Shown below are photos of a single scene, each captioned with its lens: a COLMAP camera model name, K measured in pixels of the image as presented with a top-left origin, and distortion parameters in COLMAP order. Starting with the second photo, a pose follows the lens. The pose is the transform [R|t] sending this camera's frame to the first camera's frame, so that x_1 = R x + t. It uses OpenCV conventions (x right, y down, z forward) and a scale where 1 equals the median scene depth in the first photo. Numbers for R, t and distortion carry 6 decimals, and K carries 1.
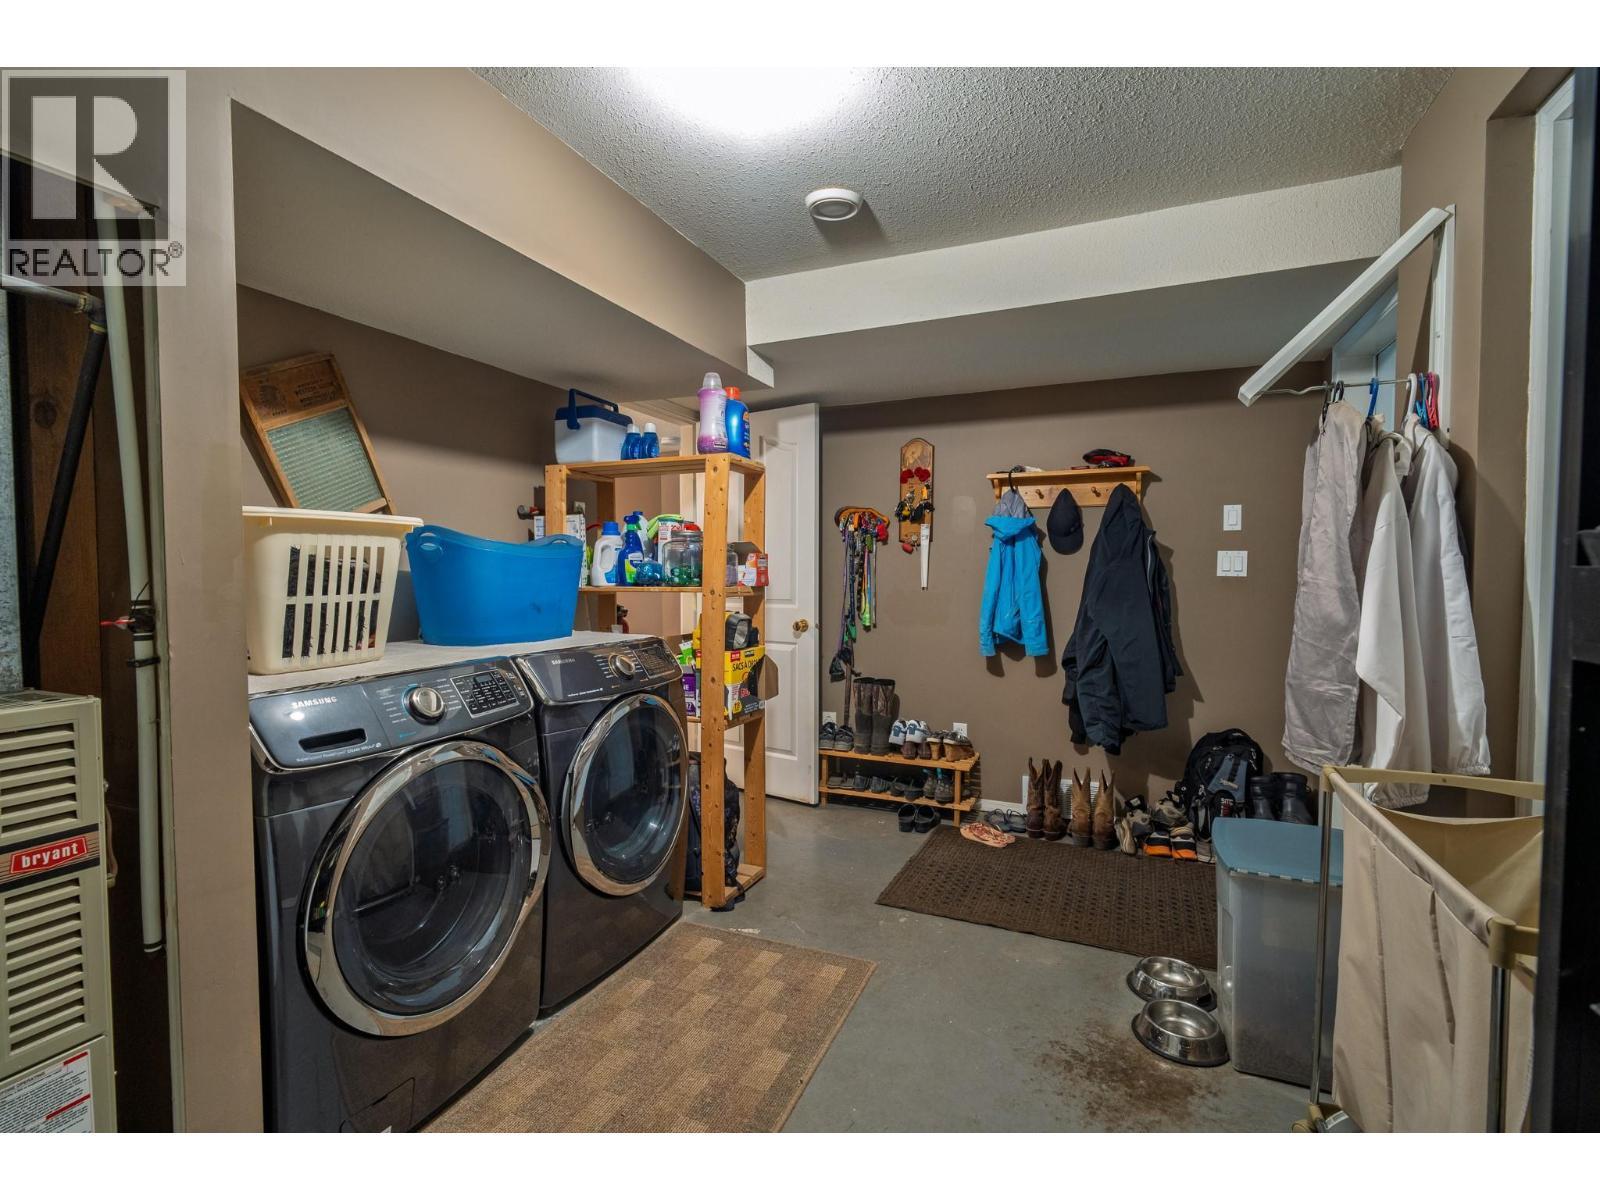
lens RADIAL K [[763.7, 0, 797.1], [0, 763.7, 591.6], [0, 0, 1]] dist [-0.004316, -0.001027]
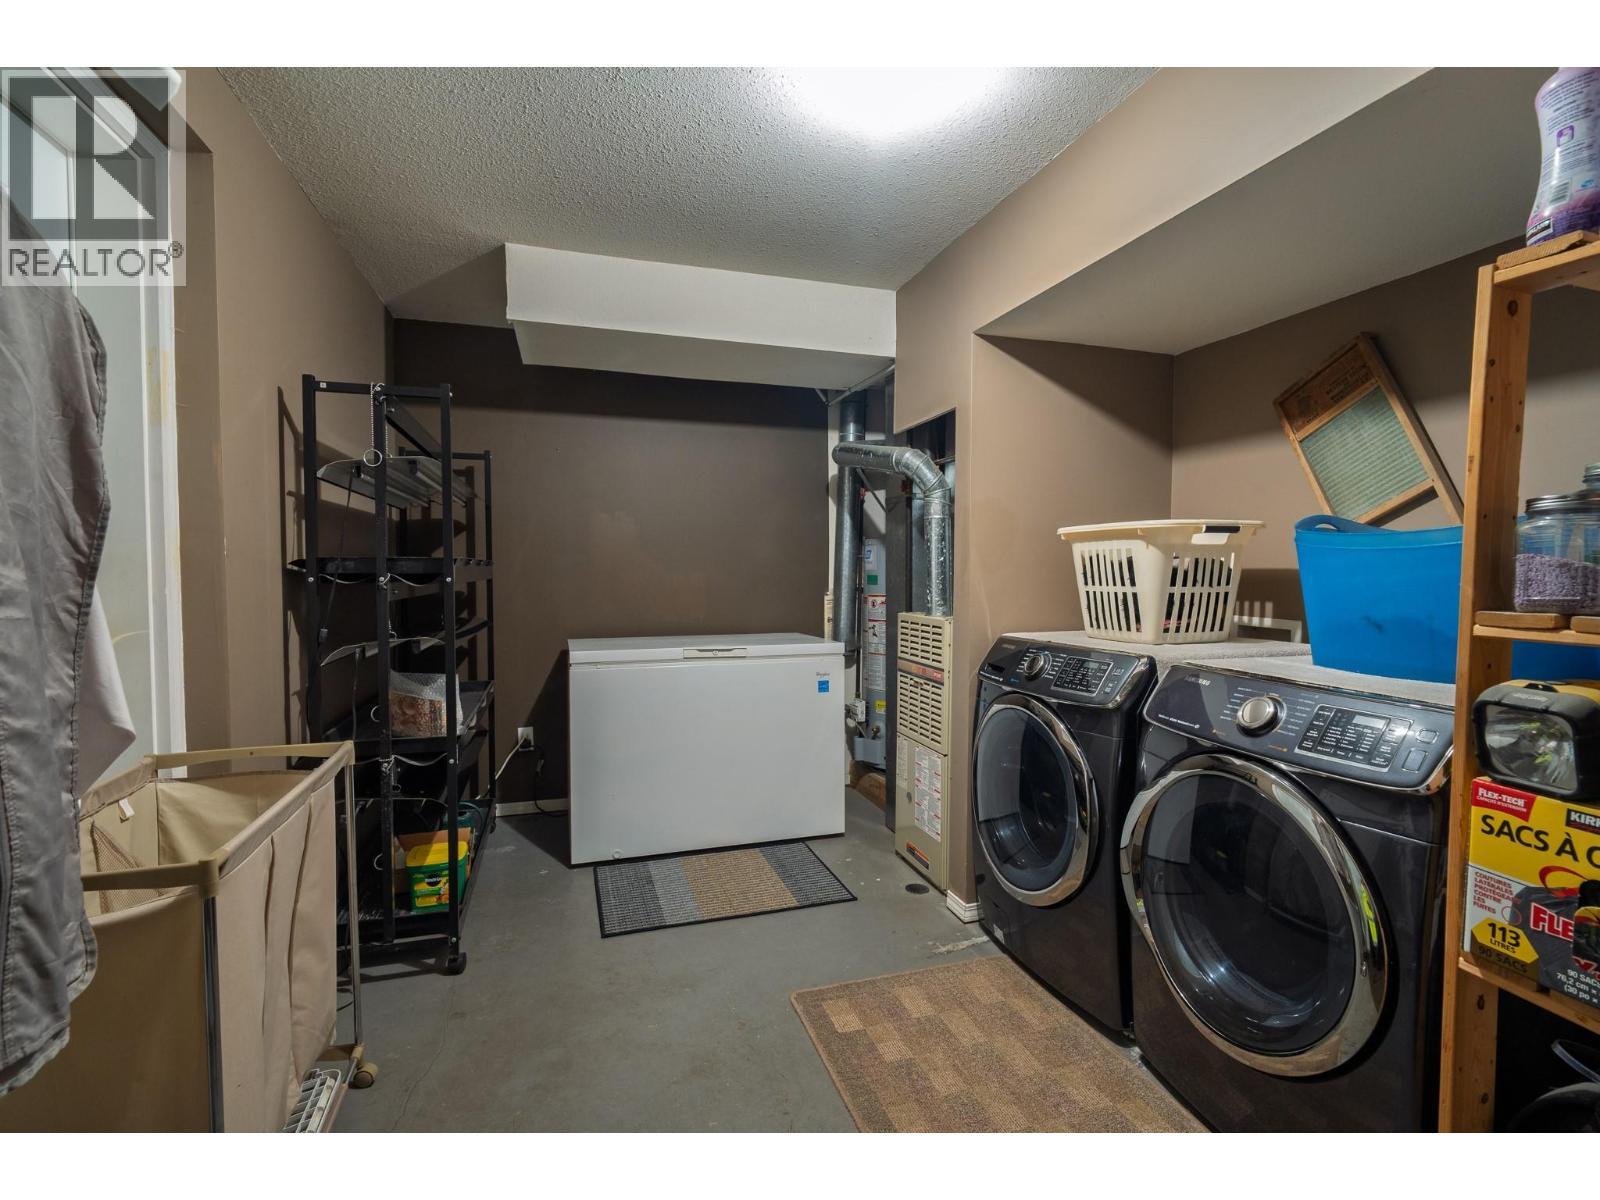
lens RADIAL K [[763.7, 0, 797.1], [0, 763.7, 591.6], [0, 0, 1]] dist [-0.004316, -0.001027]
pose [[-0.763808, 0.029628, -0.644763, 0.614923], [-0.015038, 0.997858, 0.063668, -0.055201], [0.645268, 0.058326, -0.761726, 1.544090]]
